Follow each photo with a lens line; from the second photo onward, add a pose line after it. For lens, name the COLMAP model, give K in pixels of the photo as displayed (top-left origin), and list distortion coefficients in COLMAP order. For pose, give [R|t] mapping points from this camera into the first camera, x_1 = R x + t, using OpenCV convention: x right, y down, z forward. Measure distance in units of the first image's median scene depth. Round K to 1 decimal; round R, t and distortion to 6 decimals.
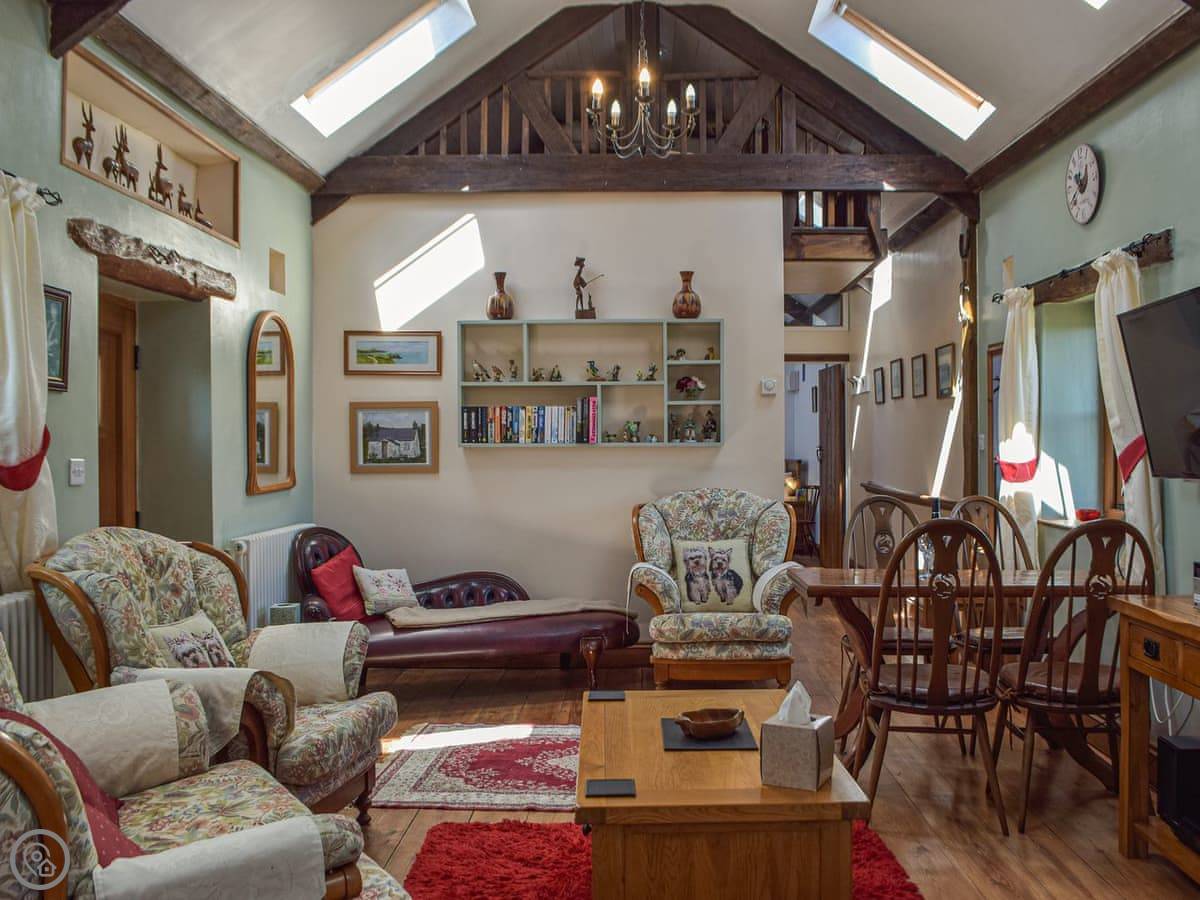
lens RADIAL K [[1172.7, 0, 629.0], [0, 1172.7, 449.5], [0, 0, 1]] dist [-0.114862, 0.033988]
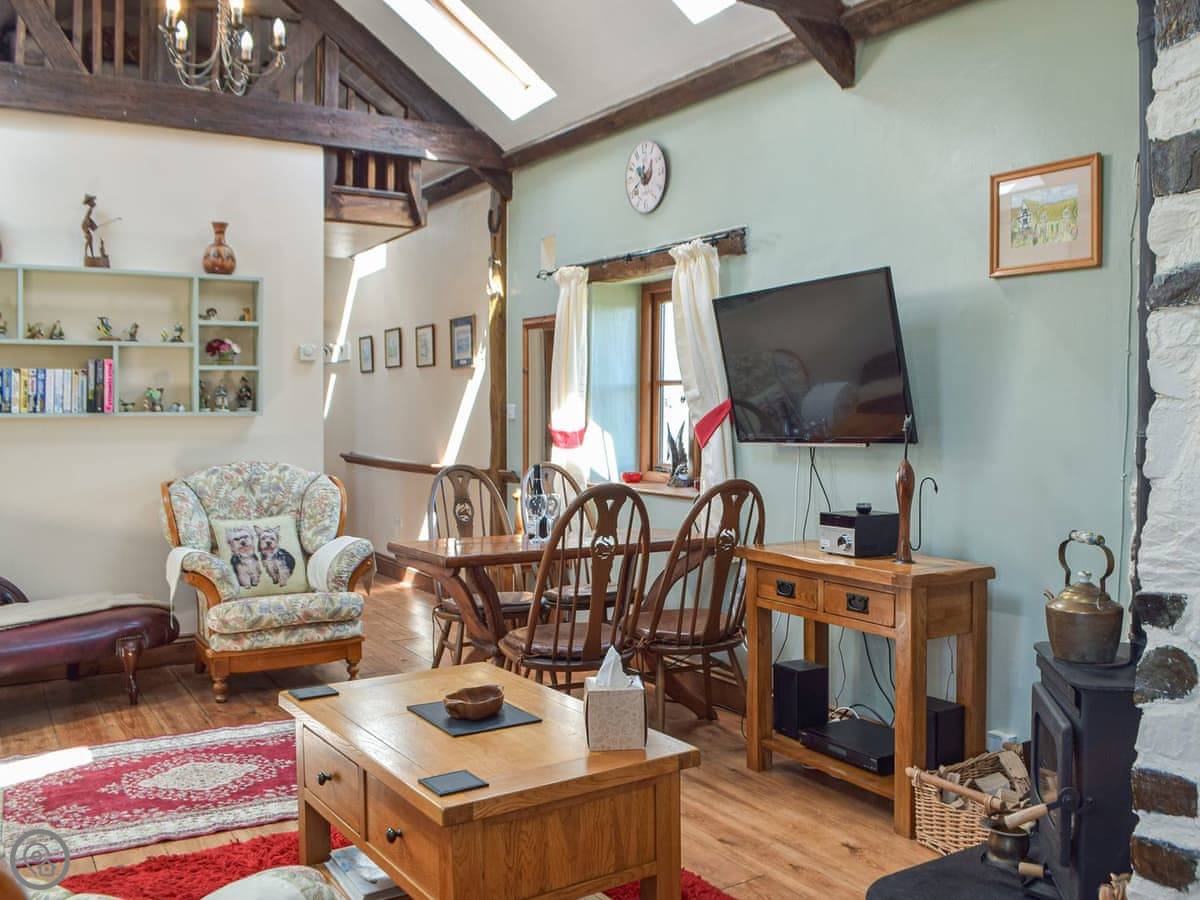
lens RADIAL K [[1172.7, 0, 629.0], [0, 1172.7, 449.5], [0, 0, 1]] dist [-0.114862, 0.033988]
pose [[0.785012, -0.018717, 0.619198, -0.262704], [0.002874, 0.999643, 0.026574, 0.000223], [-0.619474, -0.019081, 0.784785, 0.105925]]
